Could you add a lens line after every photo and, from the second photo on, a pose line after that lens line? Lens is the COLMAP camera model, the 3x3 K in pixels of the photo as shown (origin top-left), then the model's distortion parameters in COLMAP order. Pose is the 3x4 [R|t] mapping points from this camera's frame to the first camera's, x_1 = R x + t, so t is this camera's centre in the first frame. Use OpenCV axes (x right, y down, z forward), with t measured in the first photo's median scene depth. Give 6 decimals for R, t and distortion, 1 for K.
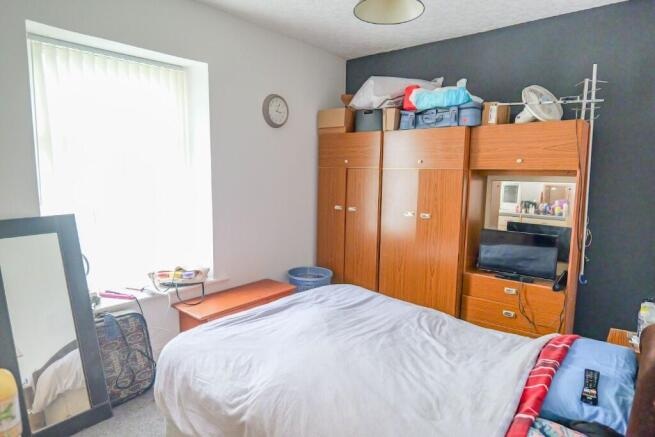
lens RADIAL K [[398.3, 0, 327.5], [0, 398.3, 218.5], [0, 0, 1]] dist [-0.003126, 0.020145]
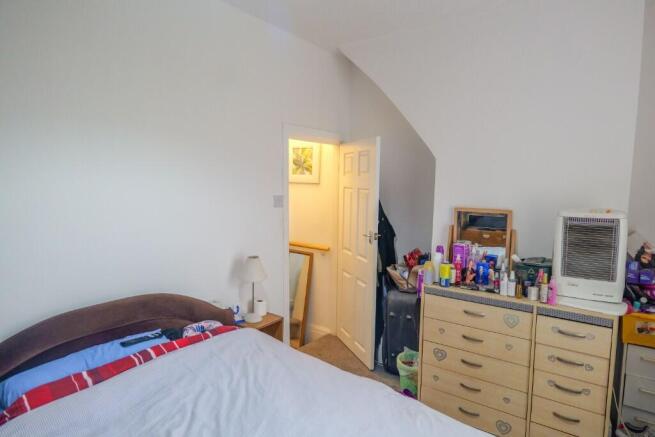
lens RADIAL K [[398.3, 0, 327.5], [0, 398.3, 218.5], [0, 0, 1]] dist [-0.003126, 0.020145]
pose [[-0.998935, -0.017427, -0.042727, 0.034289], [-0.026366, 0.975470, 0.218549, -0.216447], [0.037871, 0.219443, -0.974890, 1.451824]]
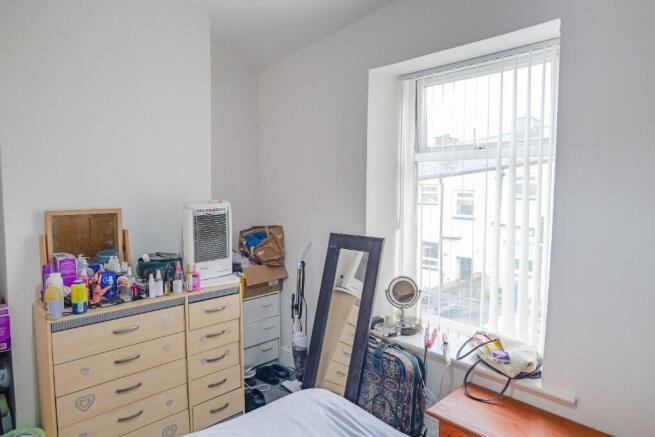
lens RADIAL K [[398.3, 0, 327.5], [0, 398.3, 218.5], [0, 0, 1]] dist [-0.003126, 0.020145]
pose [[-0.108032, 0.061042, -0.992272, 0.428639], [-0.126835, 0.989110, 0.074657, -0.127401], [0.986023, 0.133920, -0.099114, 1.003647]]
